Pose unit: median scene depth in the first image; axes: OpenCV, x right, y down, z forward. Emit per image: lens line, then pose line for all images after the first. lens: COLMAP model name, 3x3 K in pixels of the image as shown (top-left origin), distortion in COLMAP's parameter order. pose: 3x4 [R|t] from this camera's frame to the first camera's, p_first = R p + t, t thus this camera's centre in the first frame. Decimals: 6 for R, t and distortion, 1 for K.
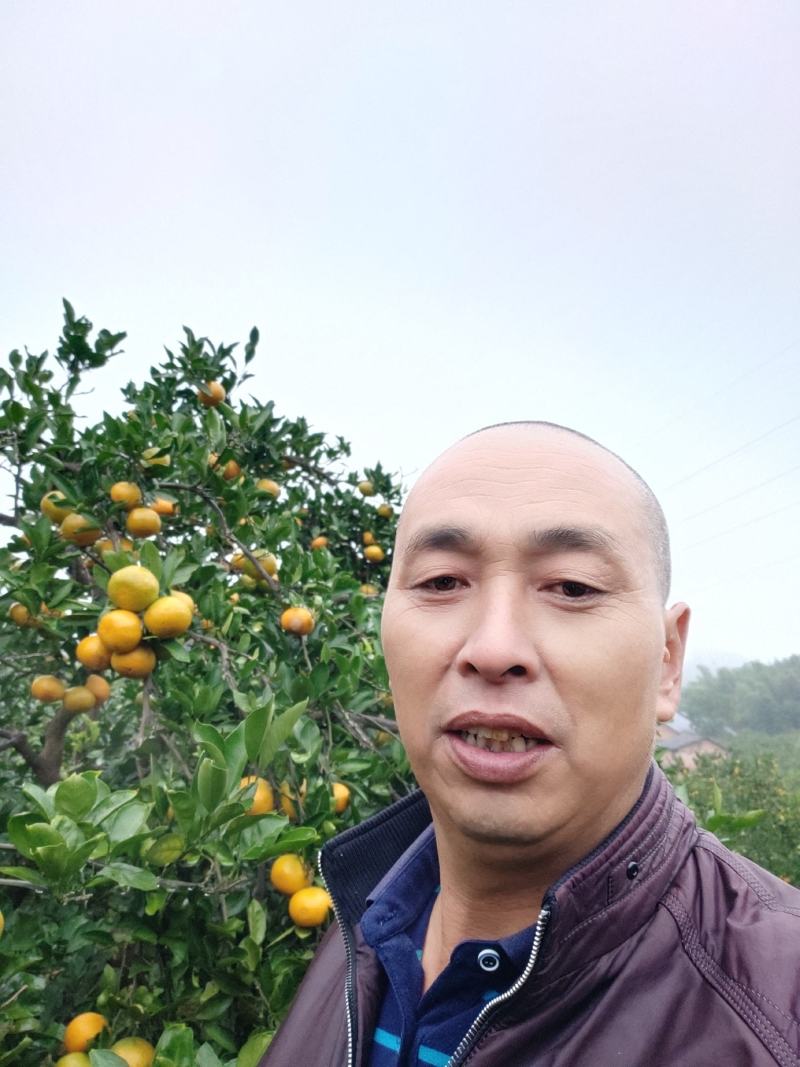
lens RADIAL K [[901.7, 0, 400.0], [0, 901.7, 533.5], [0, 0, 1]] dist [0.083081, -0.082858]
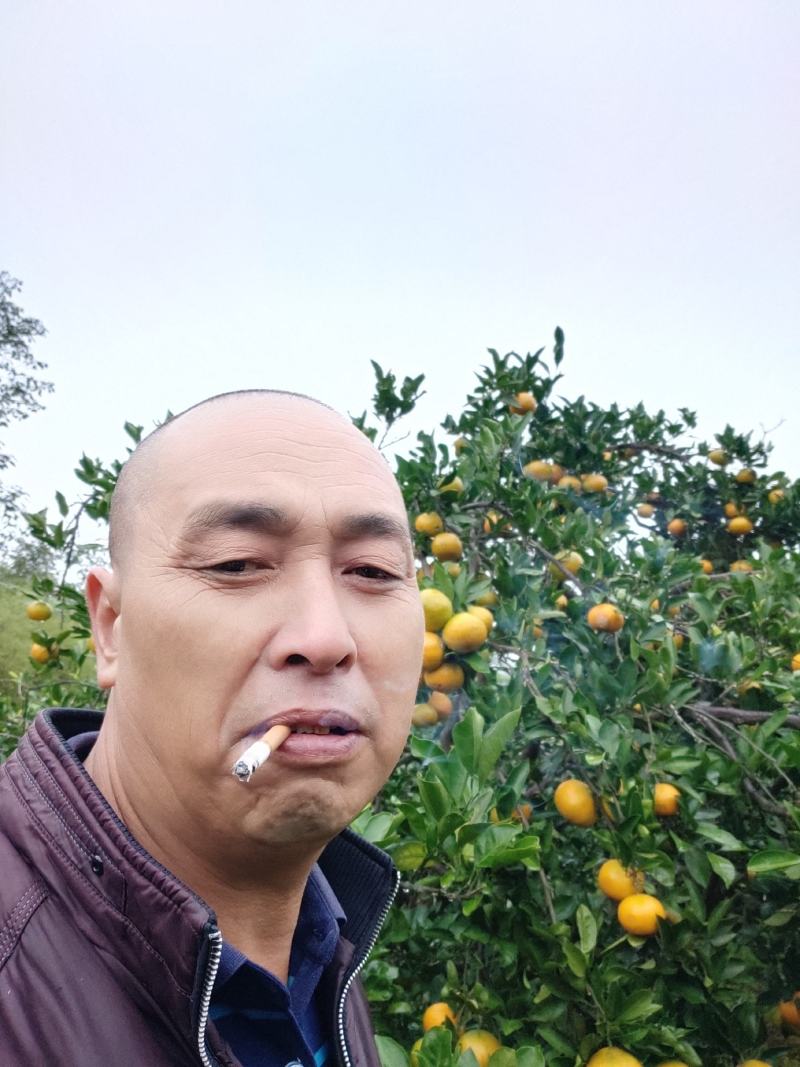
lens RADIAL K [[901.7, 0, 400.0], [0, 901.7, 533.5], [0, 0, 1]] dist [0.083081, -0.082858]
pose [[0.830055, -0.185509, -0.525924, 0.208995], [0.188417, 0.980885, -0.048612, 0.012738], [0.524889, -0.058743, 0.849141, 0.059310]]
